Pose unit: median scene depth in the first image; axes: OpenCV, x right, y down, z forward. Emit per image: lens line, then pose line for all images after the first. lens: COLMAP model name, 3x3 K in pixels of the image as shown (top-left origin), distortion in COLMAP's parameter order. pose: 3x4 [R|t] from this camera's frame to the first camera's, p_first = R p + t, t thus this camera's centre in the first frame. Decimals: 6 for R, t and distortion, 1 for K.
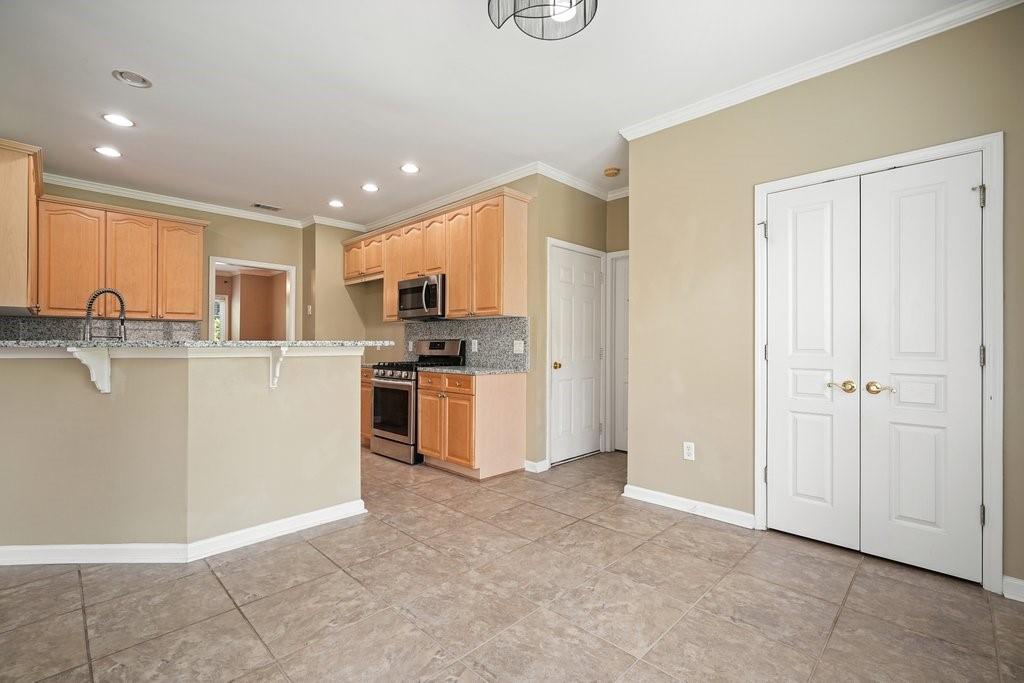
lens RADIAL K [[453.0, 0, 512.0], [0, 453.0, 341.5], [0, 0, 1]] dist [-0.001975, 0.000081]
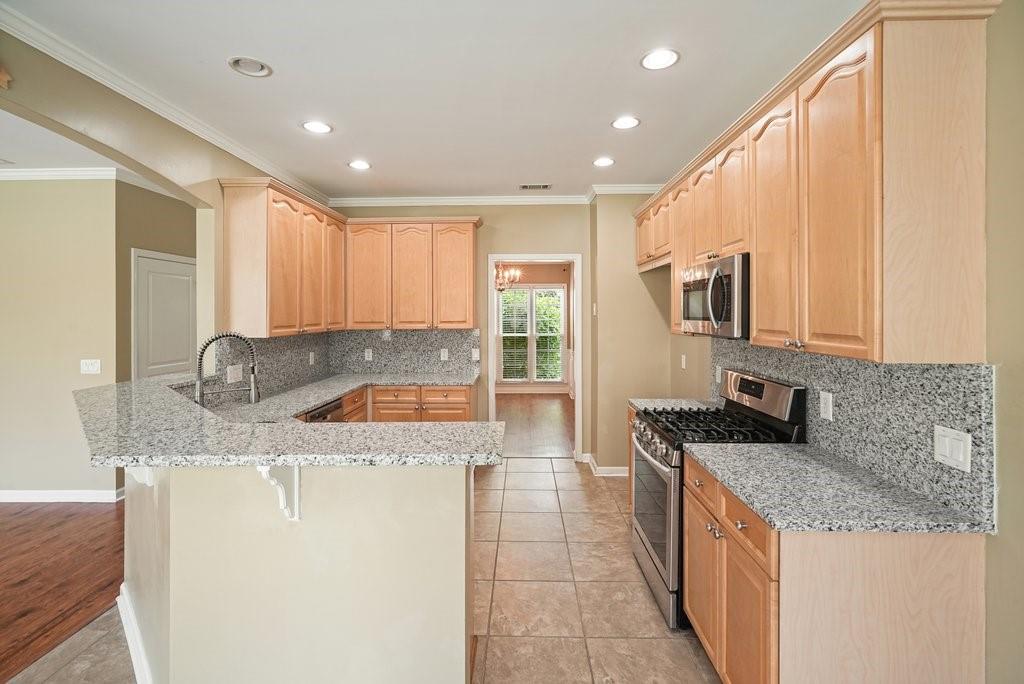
lens RADIAL K [[466.2, 0, 509.0], [0, 466.2, 309.3], [0, 0, 1]] dist [0.000232, 0.000757]
pose [[0.677651, -0.008688, -0.735333, 0.052777], [0.009517, 0.999950, -0.003044, -0.105251], [0.735322, -0.004935, 0.677699, 0.555923]]
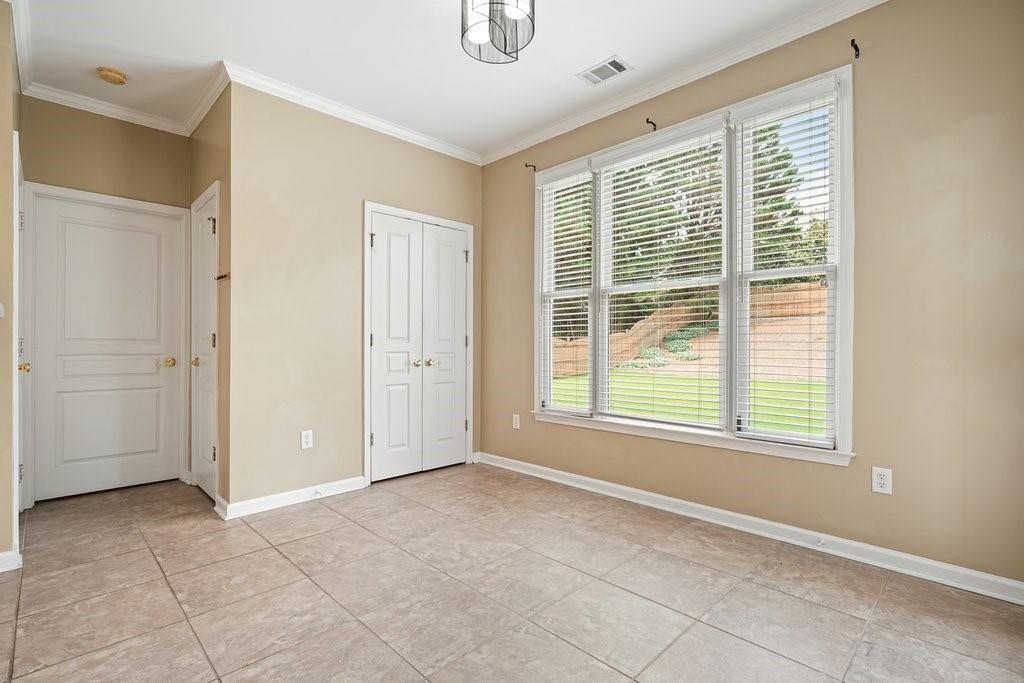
lens RADIAL K [[476.8, 0, 511.6], [0, 476.8, 344.4], [0, 0, 1]] dist [0.000636, 0.000735]
pose [[0.021736, -0.002024, 0.999762, -0.524126], [-0.006779, 0.999975, 0.002172, 0.022605], [-0.999741, -0.006824, 0.021722, 0.429135]]
